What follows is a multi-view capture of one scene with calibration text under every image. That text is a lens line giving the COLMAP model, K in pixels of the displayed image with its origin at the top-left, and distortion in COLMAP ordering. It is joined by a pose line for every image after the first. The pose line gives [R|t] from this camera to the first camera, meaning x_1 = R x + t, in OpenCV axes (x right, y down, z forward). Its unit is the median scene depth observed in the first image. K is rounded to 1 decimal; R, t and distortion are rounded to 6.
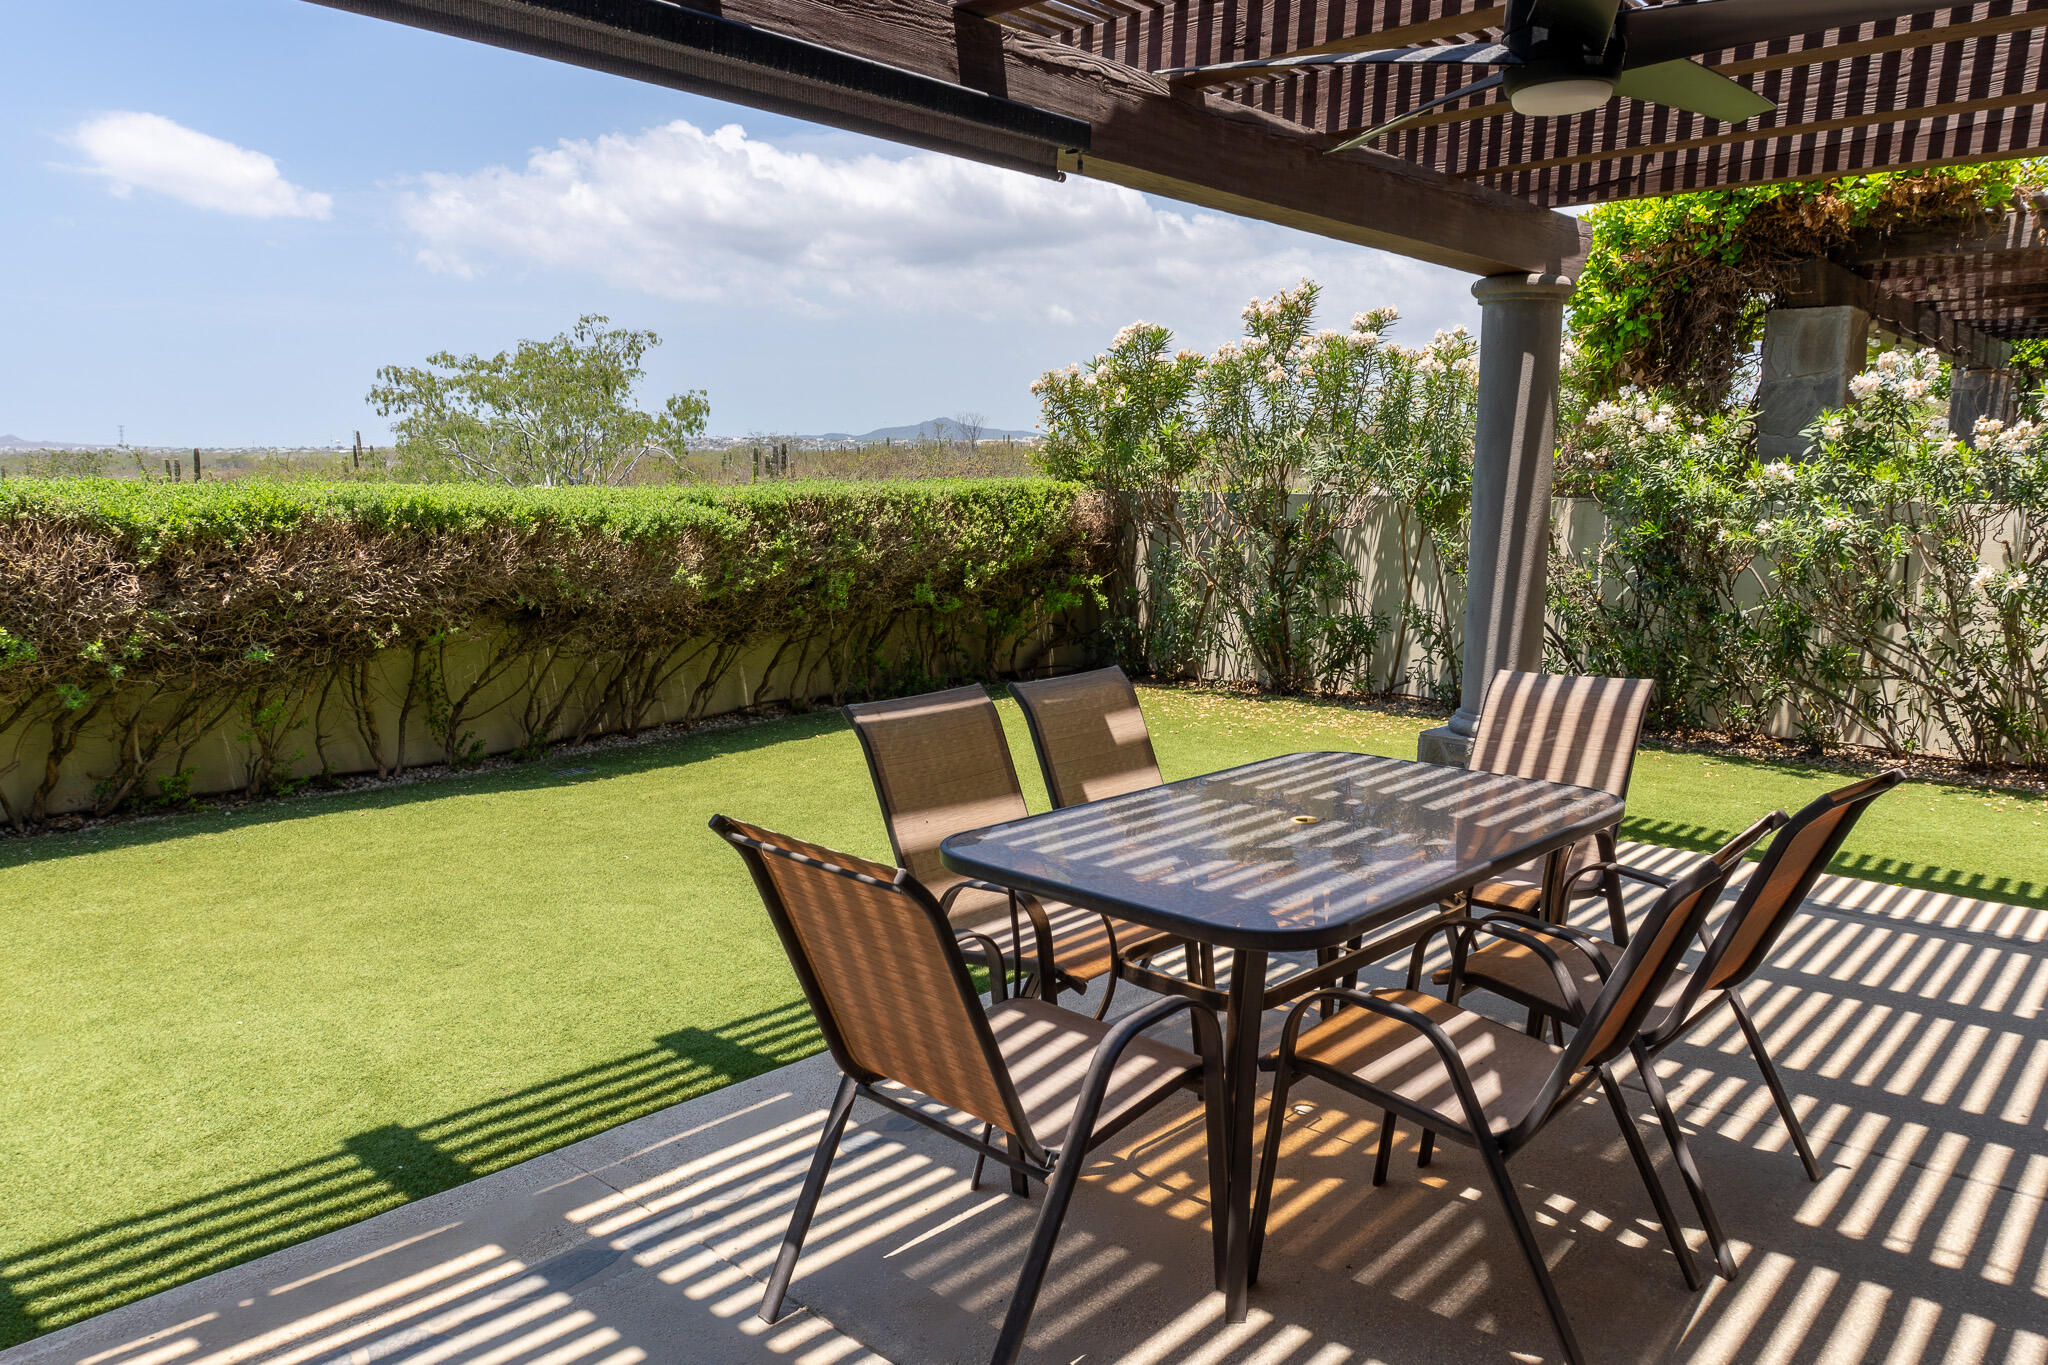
lens RADIAL K [[1371.7, 0, 1024.0], [0, 1371.7, 682.5], [0, 0, 1]] dist [-0.013108, -0.002714]
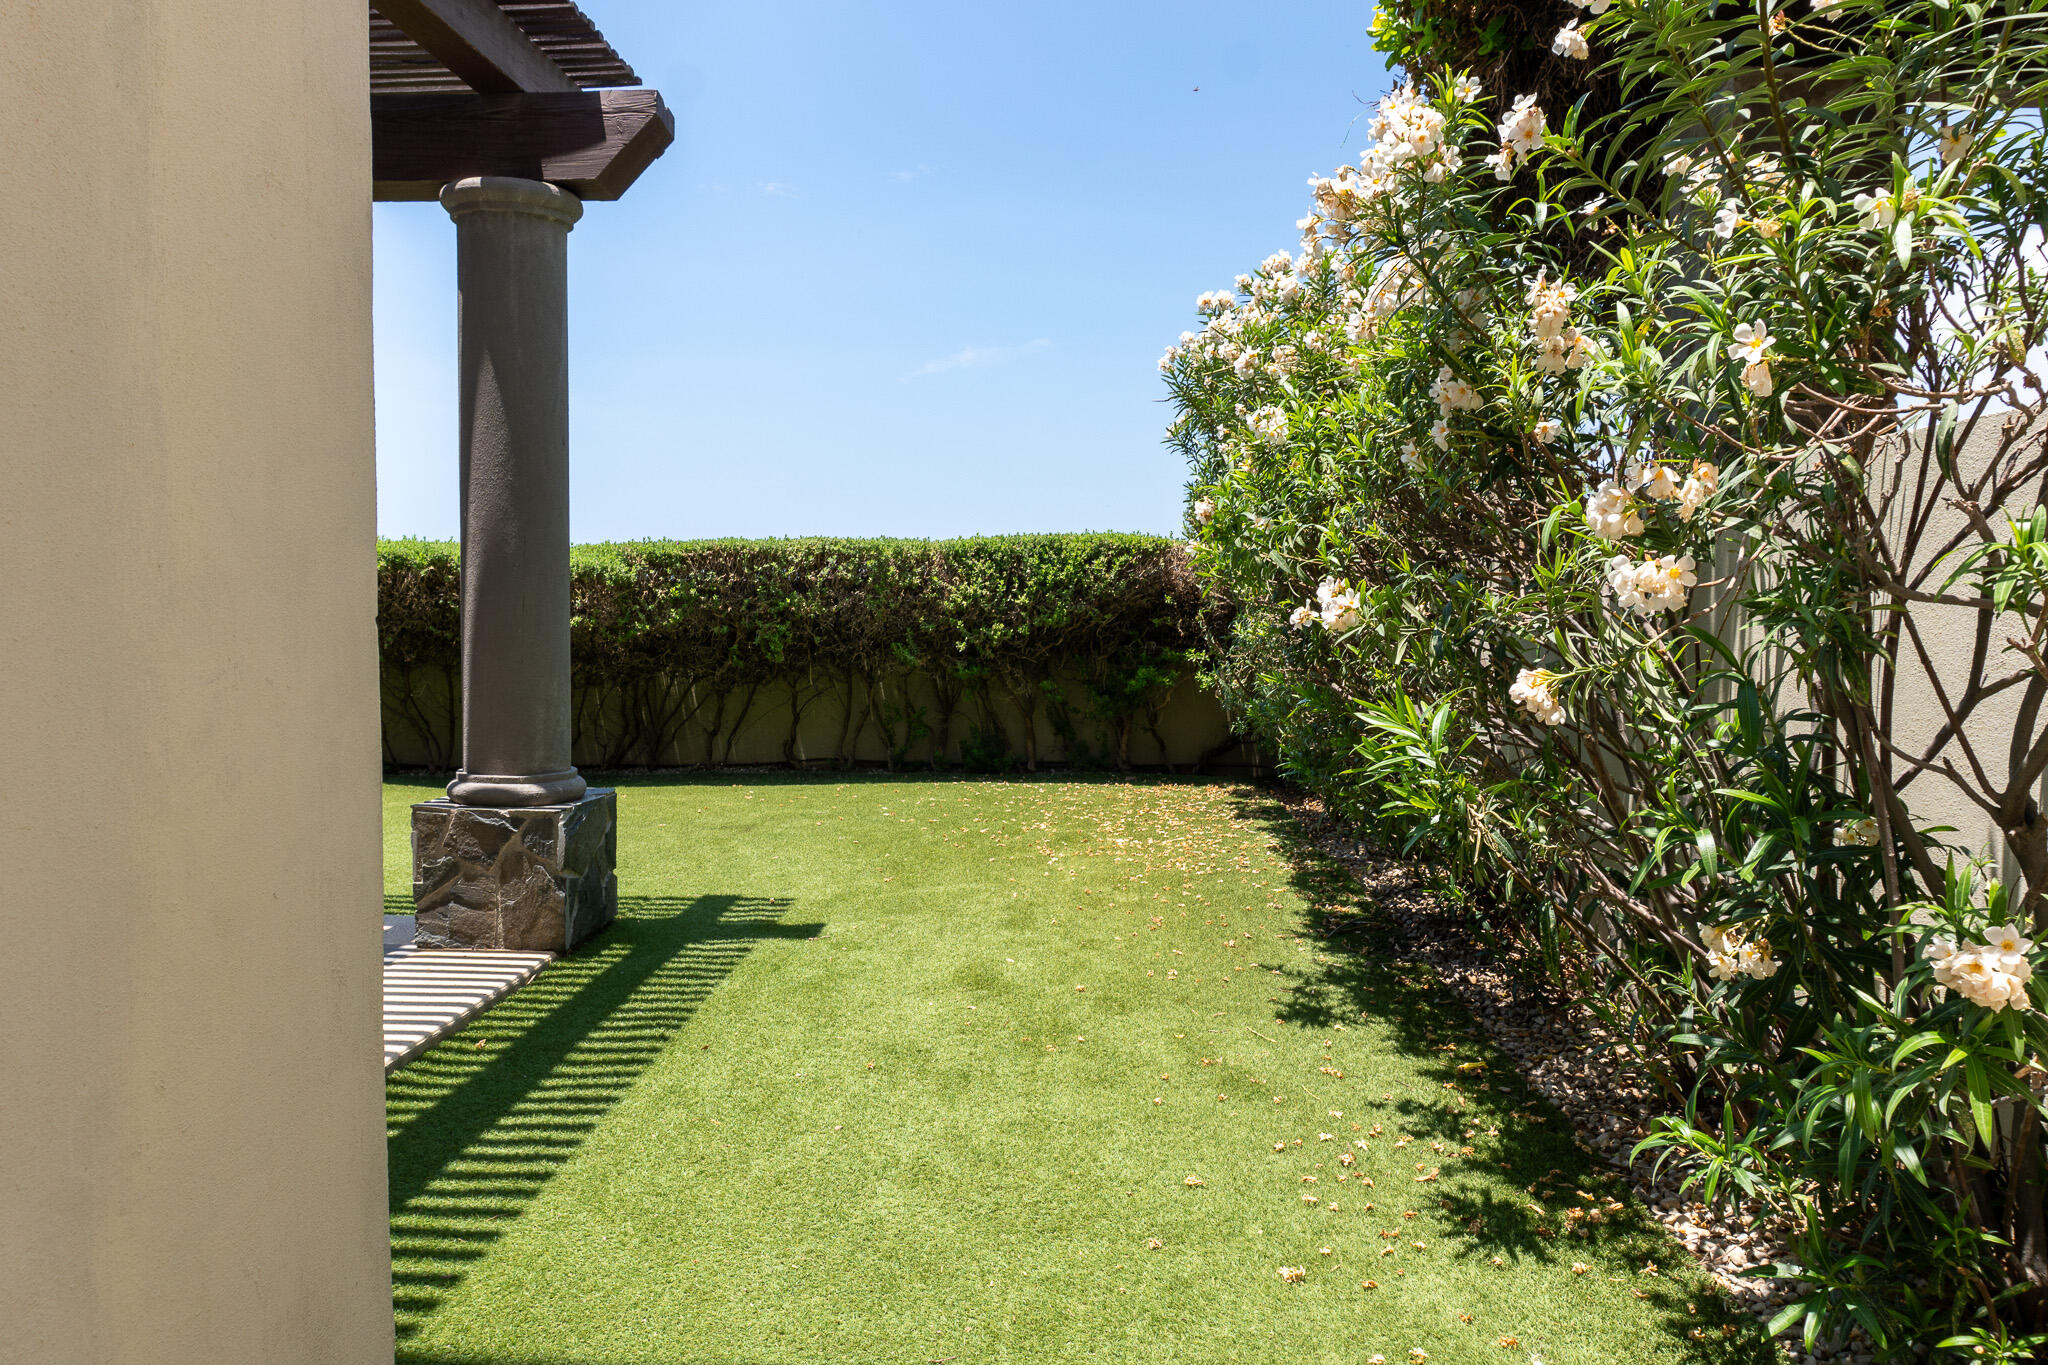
lens RADIAL K [[1371.7, 0, 1024.0], [0, 1371.7, 682.5], [0, 0, 1]] dist [-0.013108, -0.002714]
pose [[0.660387, 0.035956, -0.750064, 0.784326], [-0.110018, 0.992707, -0.049277, -0.009794], [0.742822, 0.115063, 0.659527, 0.512131]]
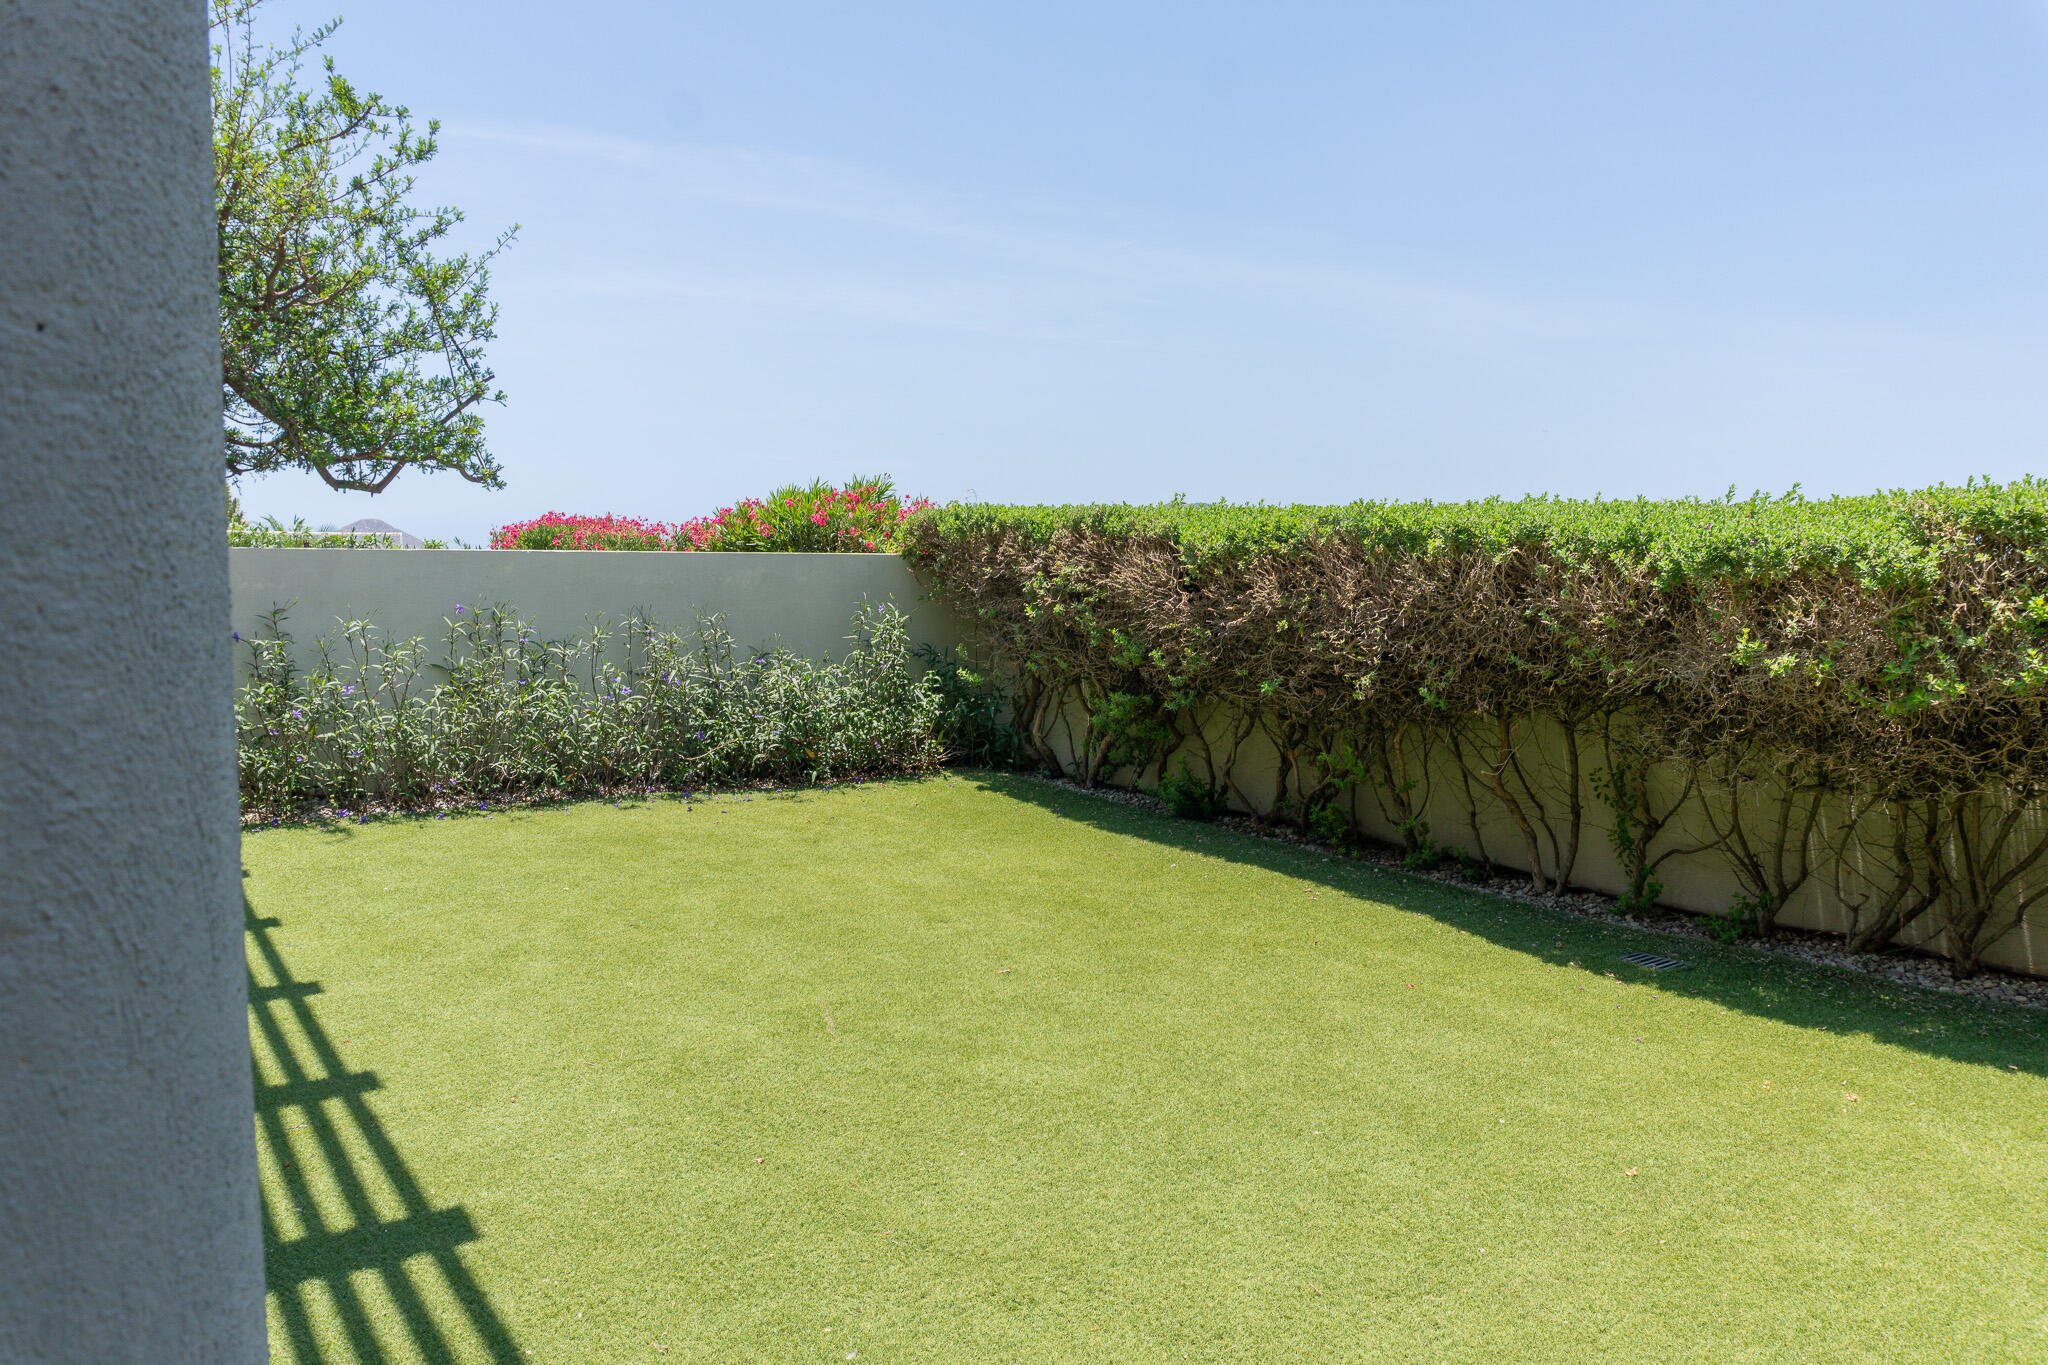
lens RADIAL K [[1371.7, 0, 1024.0], [0, 1371.7, 682.5], [0, 0, 1]] dist [-0.013108, -0.002714]
pose [[-0.191734, 0.080049, -0.978177, 0.292728], [-0.153089, 0.982029, 0.110371, -0.076636], [0.969434, 0.170910, -0.176034, 0.769993]]
